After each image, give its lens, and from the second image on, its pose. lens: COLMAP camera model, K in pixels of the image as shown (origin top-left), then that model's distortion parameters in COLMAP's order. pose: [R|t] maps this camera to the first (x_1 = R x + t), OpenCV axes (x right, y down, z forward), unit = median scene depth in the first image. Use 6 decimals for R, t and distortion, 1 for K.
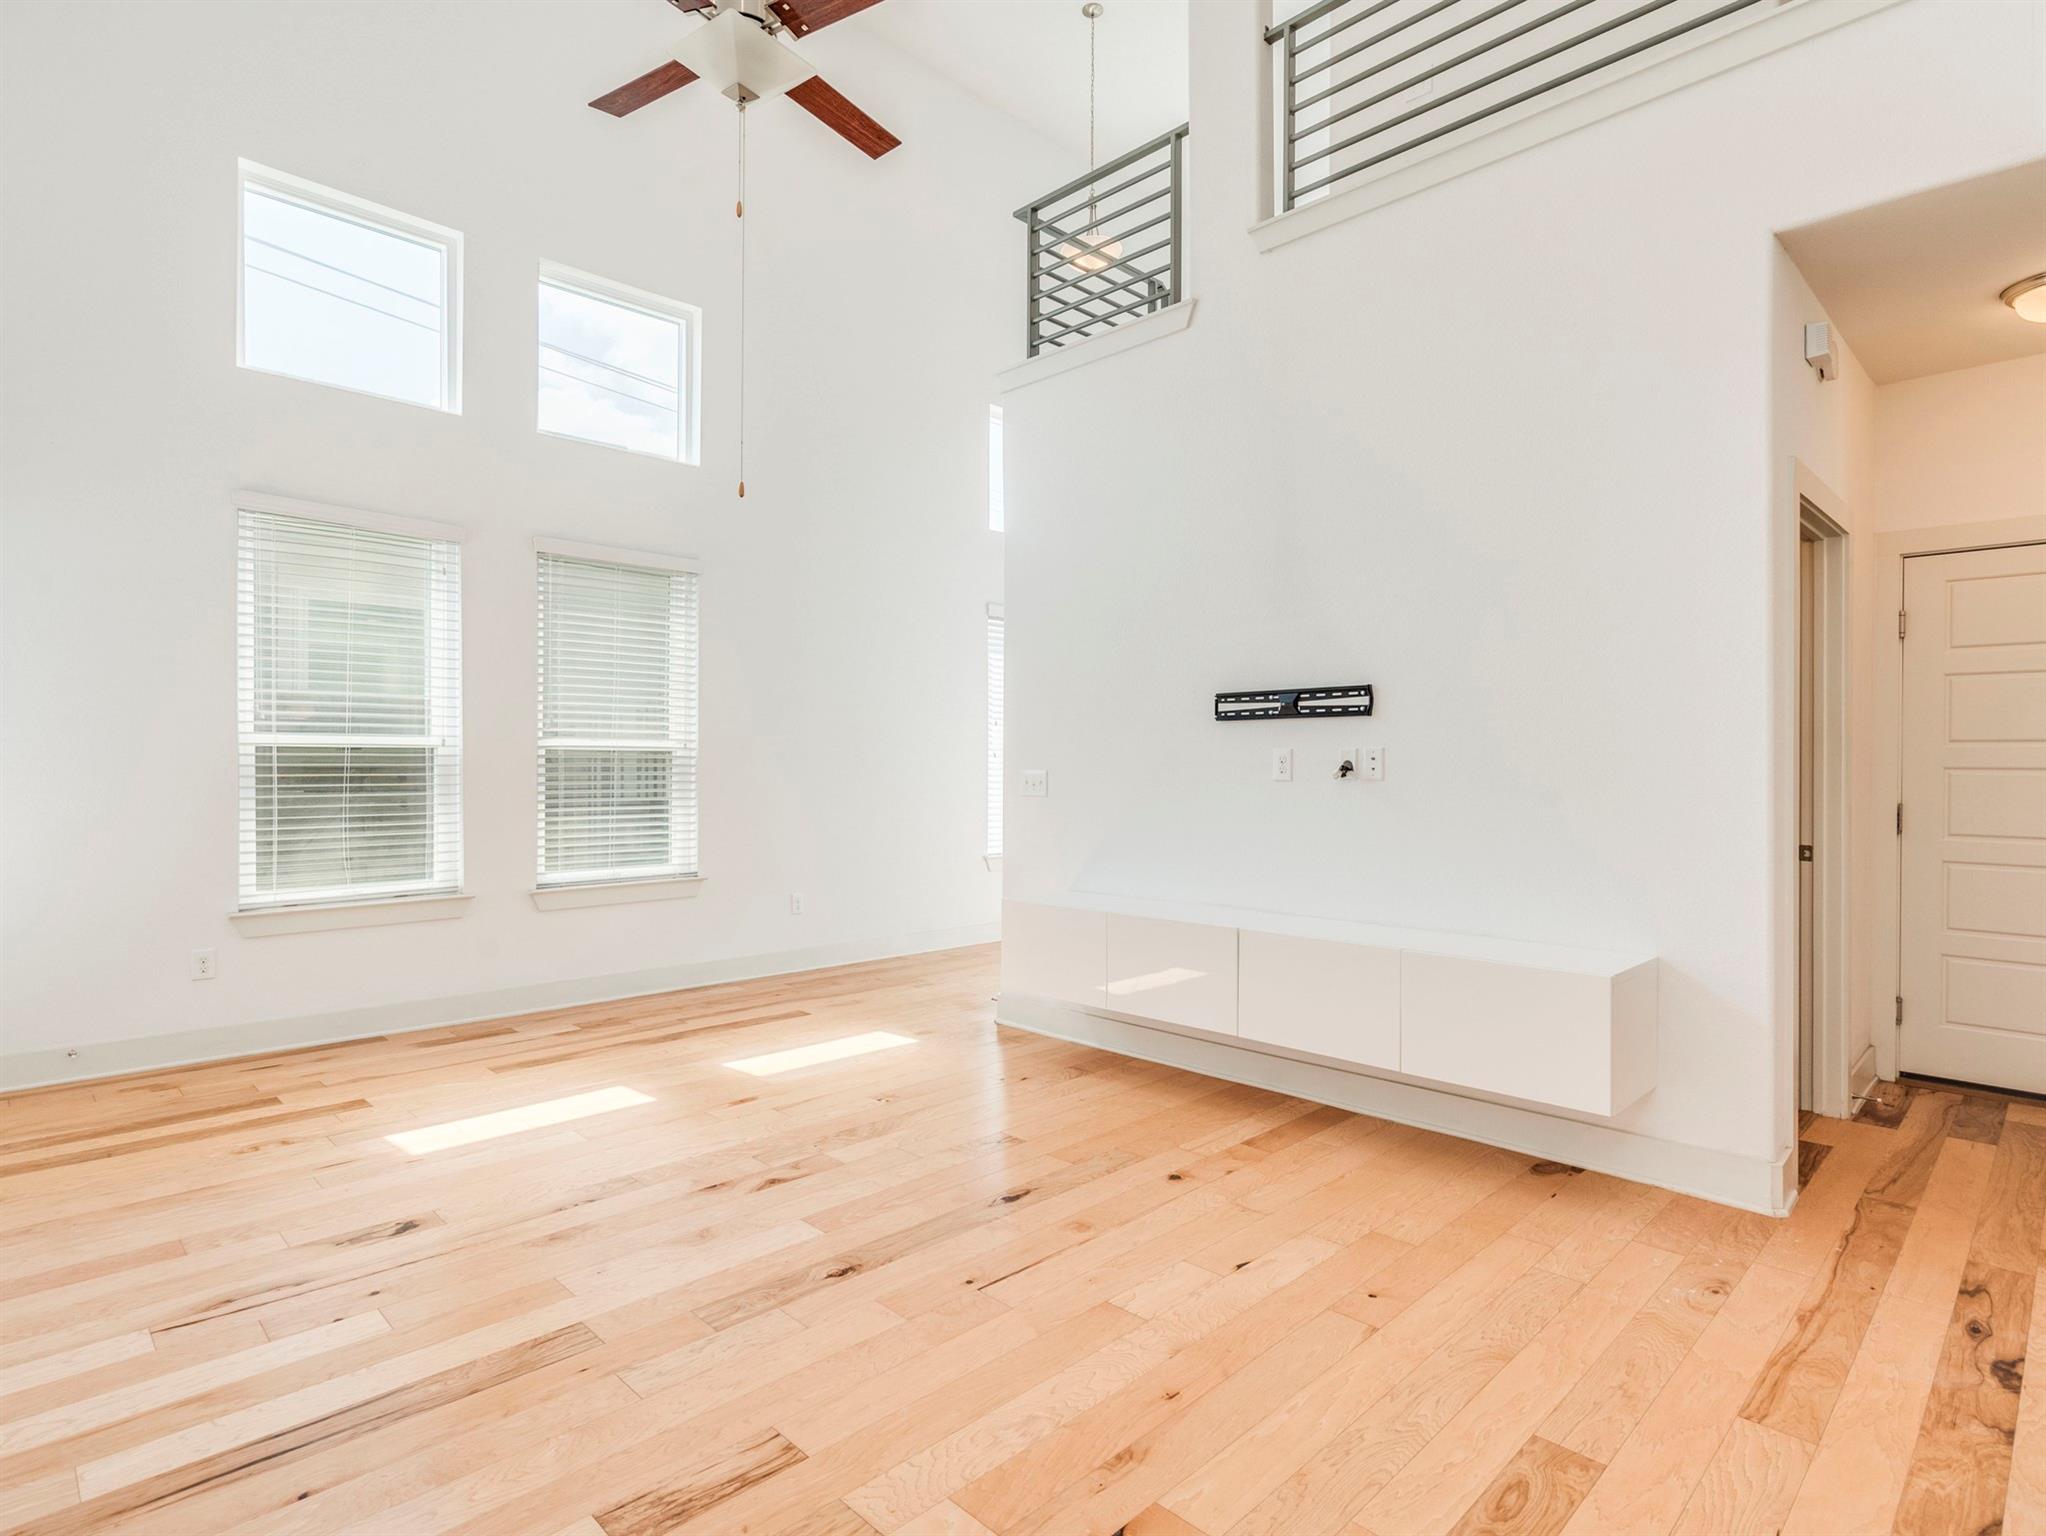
lens RADIAL K [[1072.2, 0, 1024.9], [0, 1072.2, 756.9], [0, 0, 1]] dist [-0.008192, 0.000045]
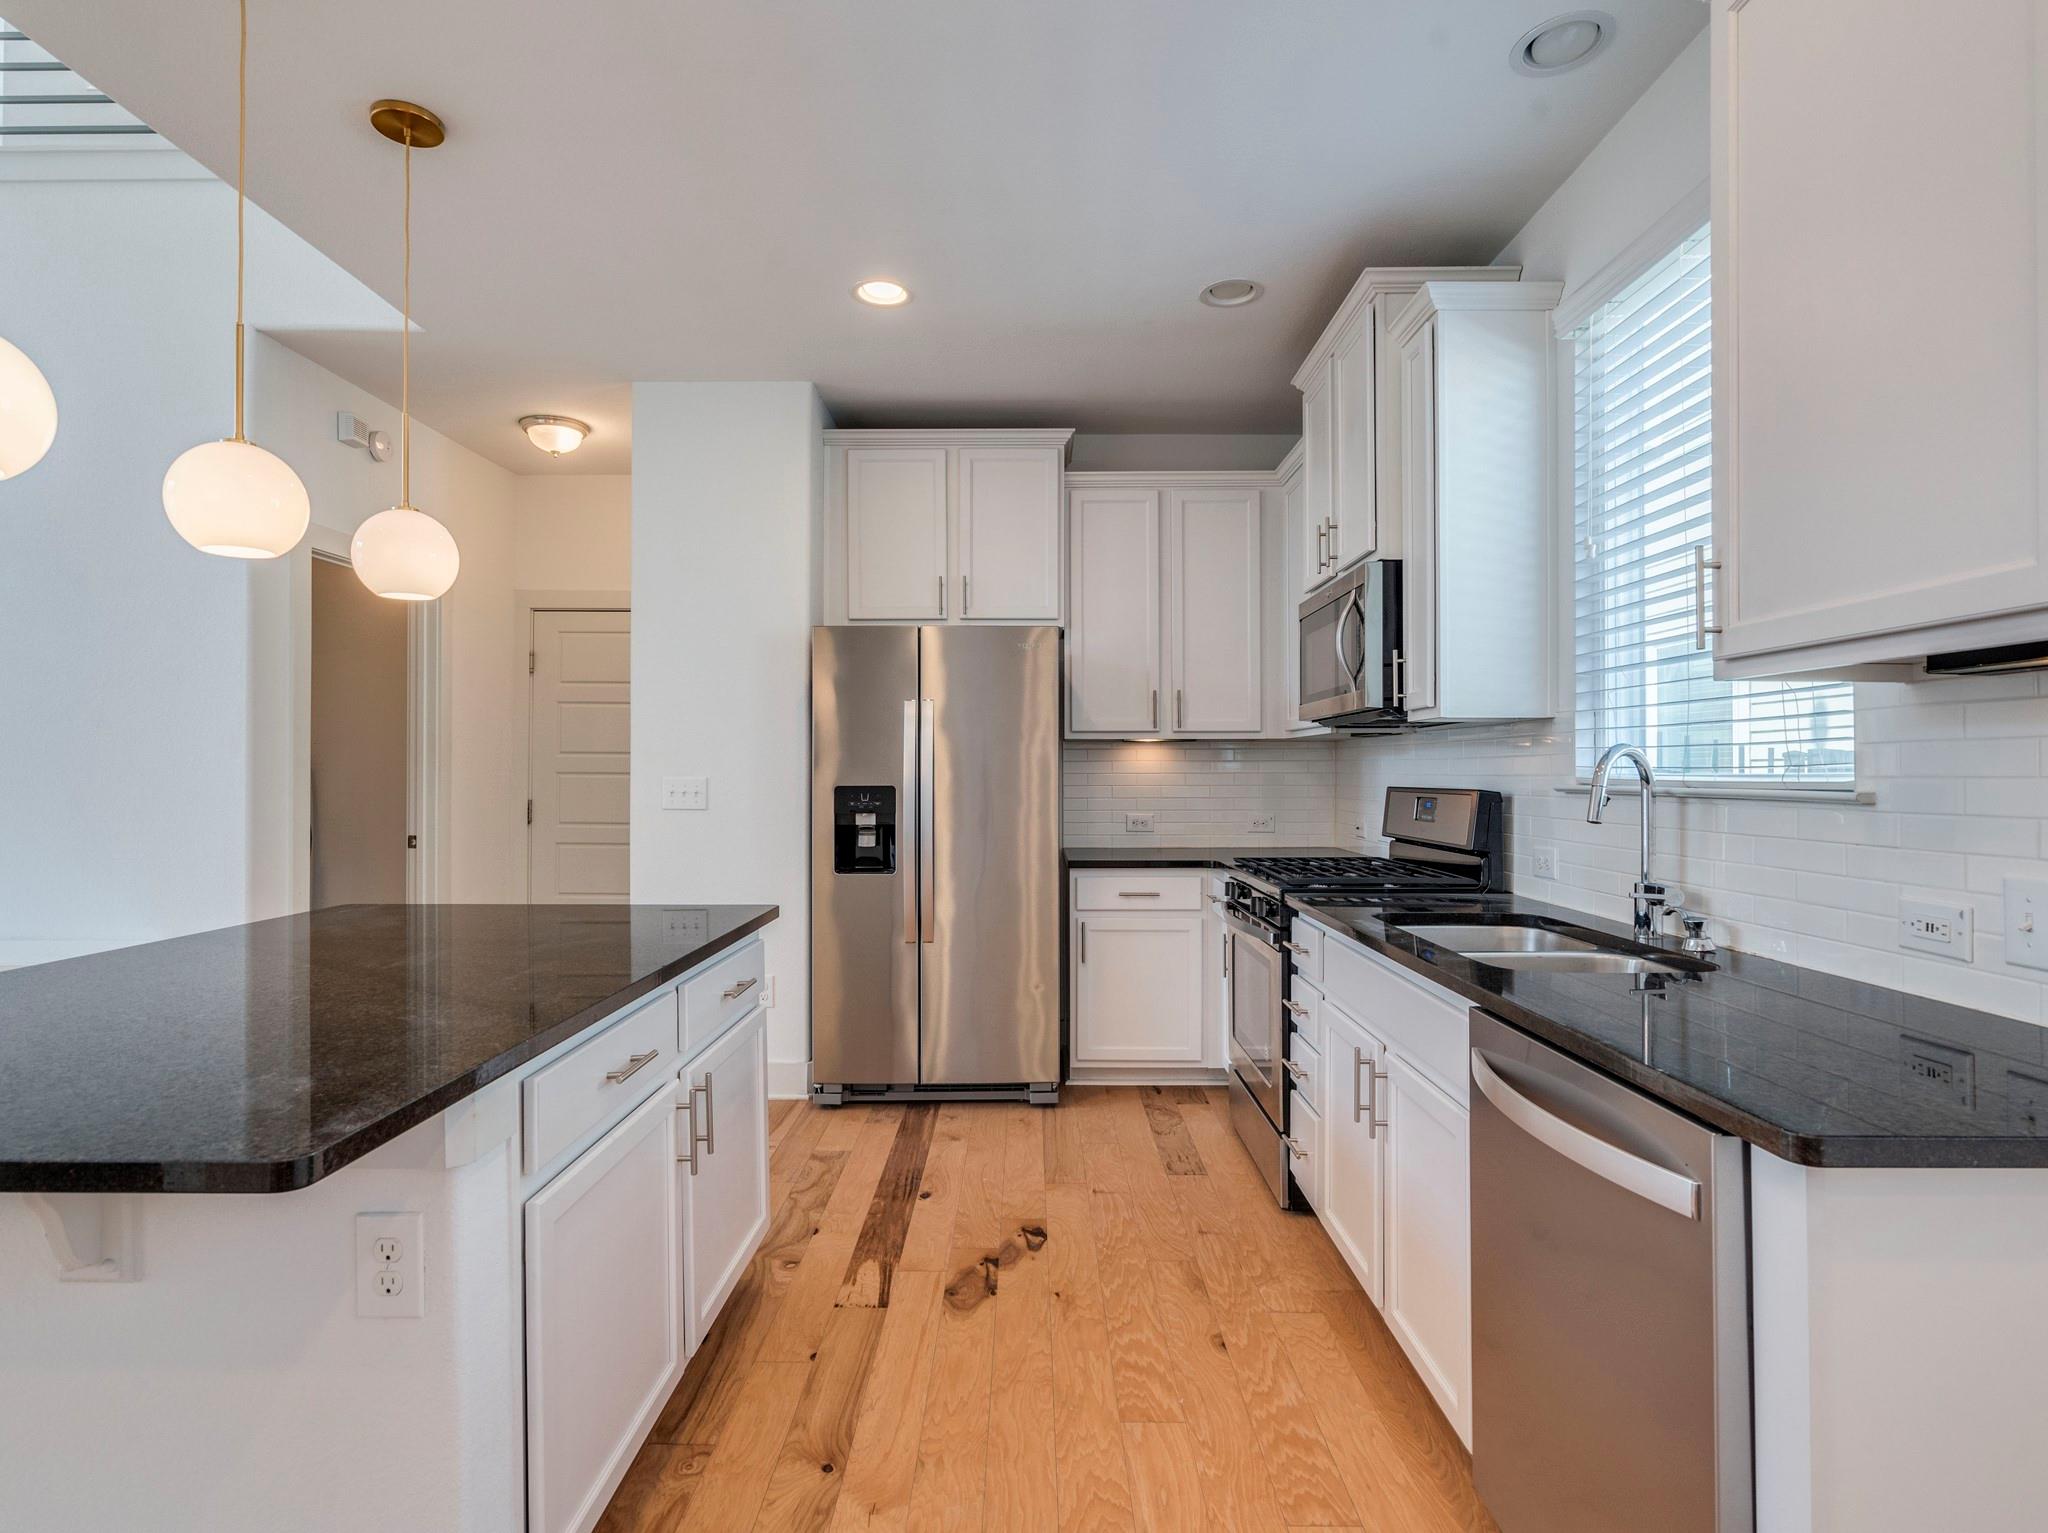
lens RADIAL K [[1045.6, 0, 1018.3], [0, 1045.6, 766.0], [0, 0, 1]] dist [-0.002635, 0.000504]
pose [[0.715733, 0.001141, 0.698373, 0.403412], [-0.004856, 0.999983, 0.003342, -0.005388], [-0.698357, -0.005783, 0.715726, -0.370767]]
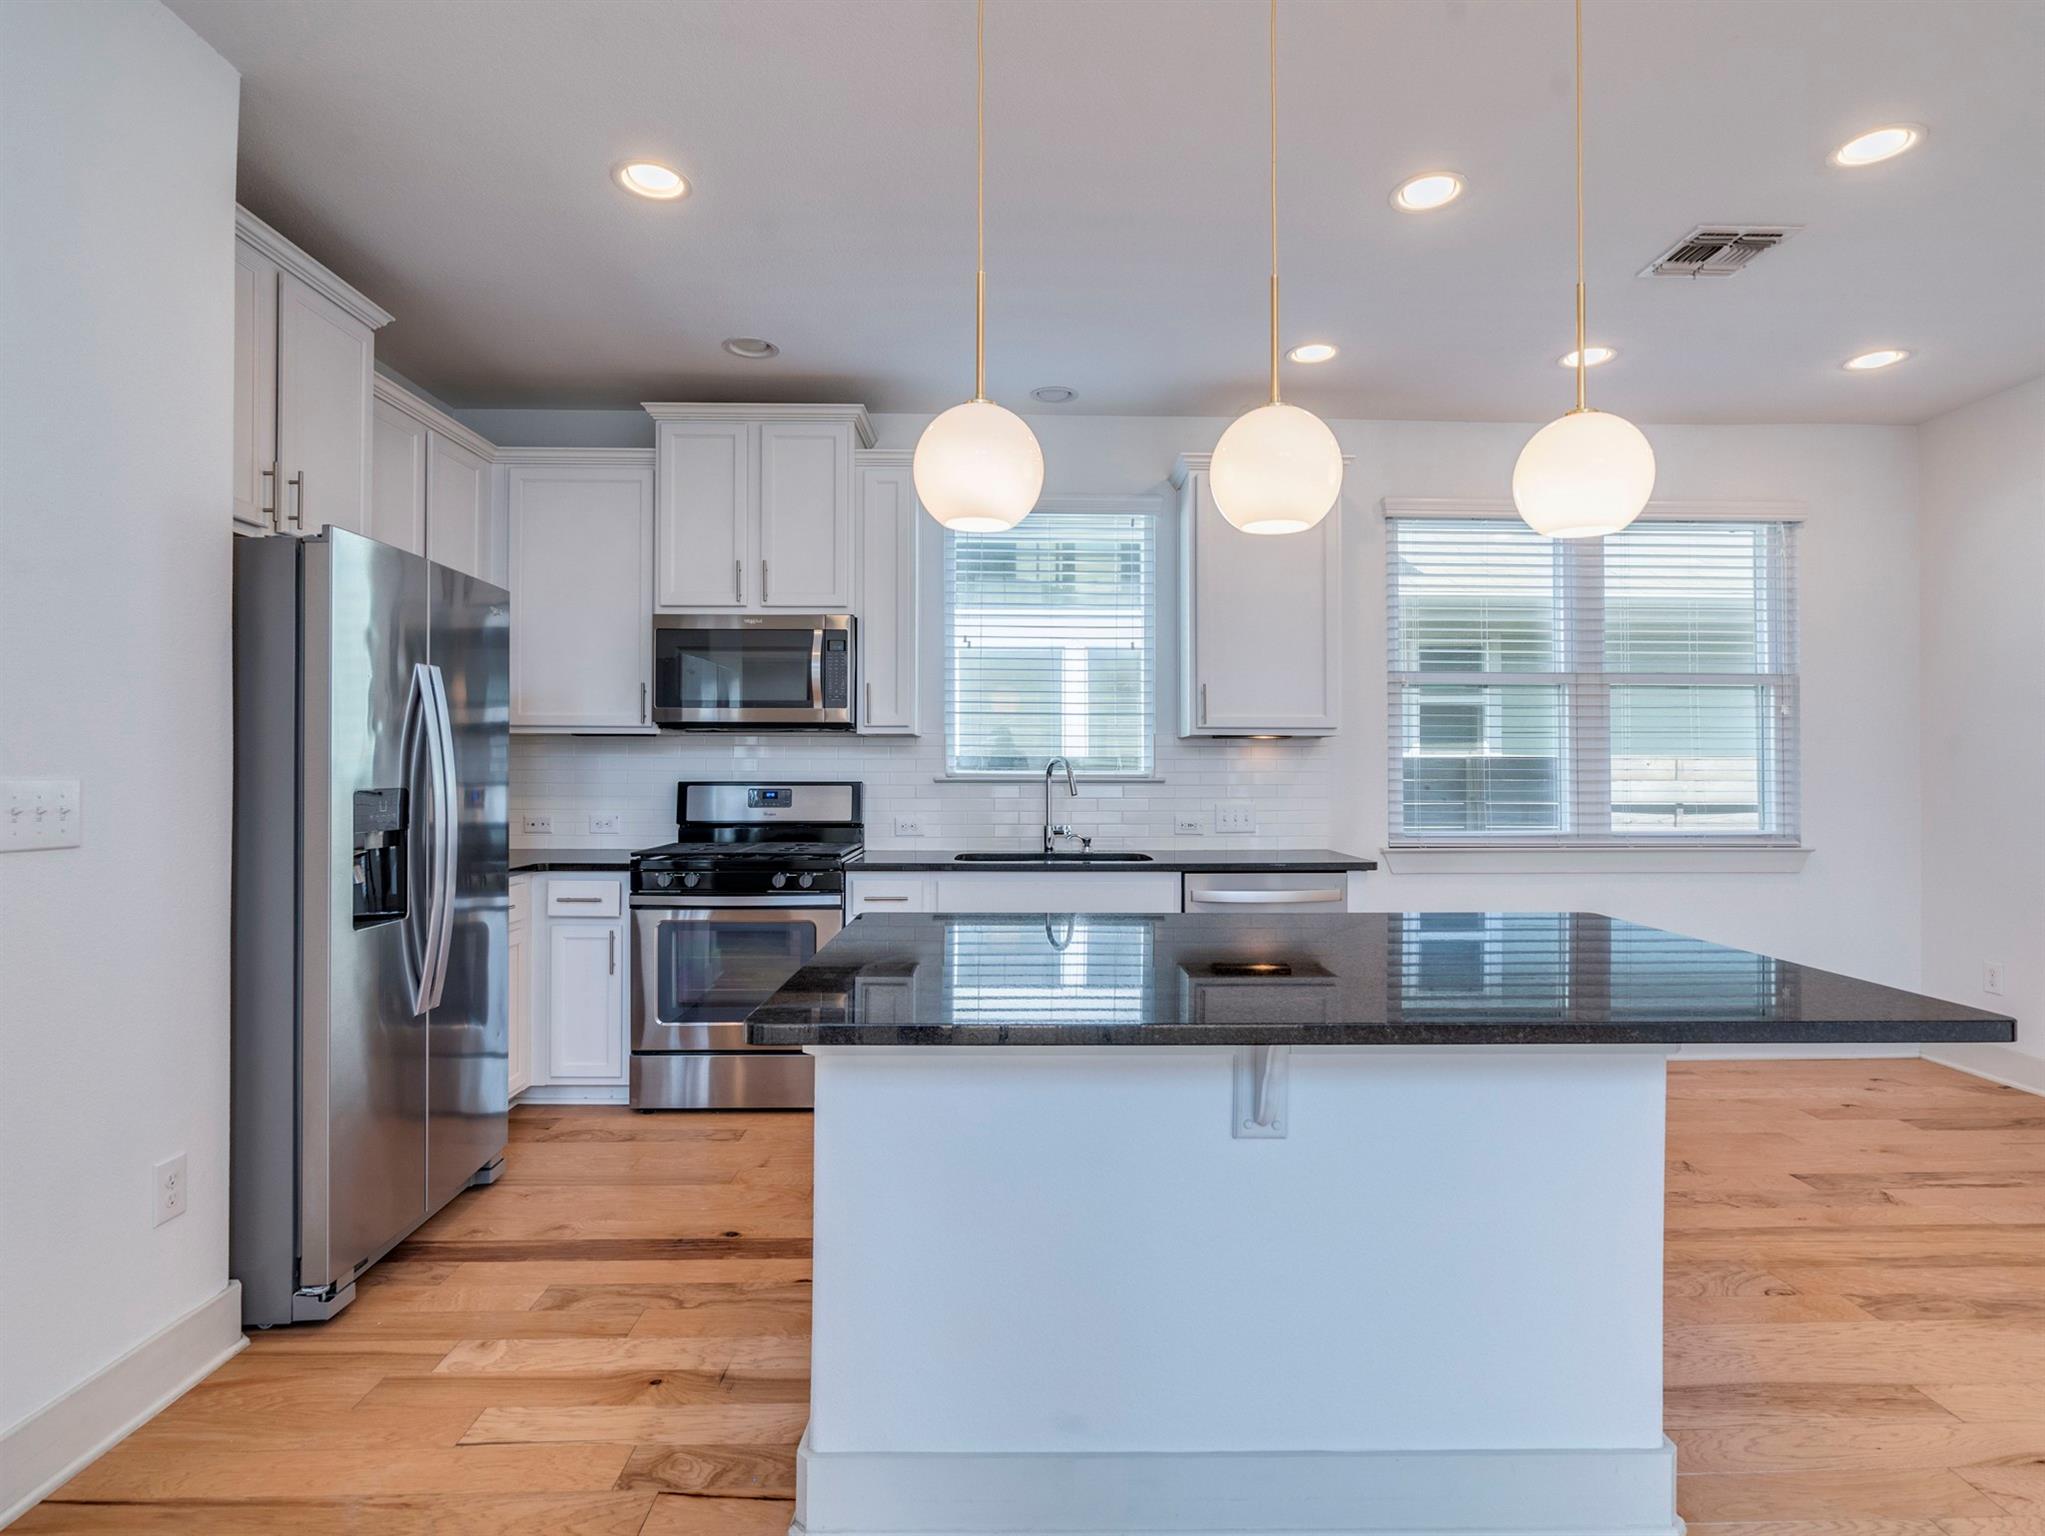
lens RADIAL K [[1080.7, 0, 1036.9], [0, 1080.7, 773.6], [0, 0, 1]] dist [-0.002178, -0.000859]
pose [[-0.724633, -0.002954, 0.689129, 0.233246], [-0.010264, 0.999926, -0.006507, 0.010547], [-0.689059, -0.011788, -0.724609, 0.712692]]
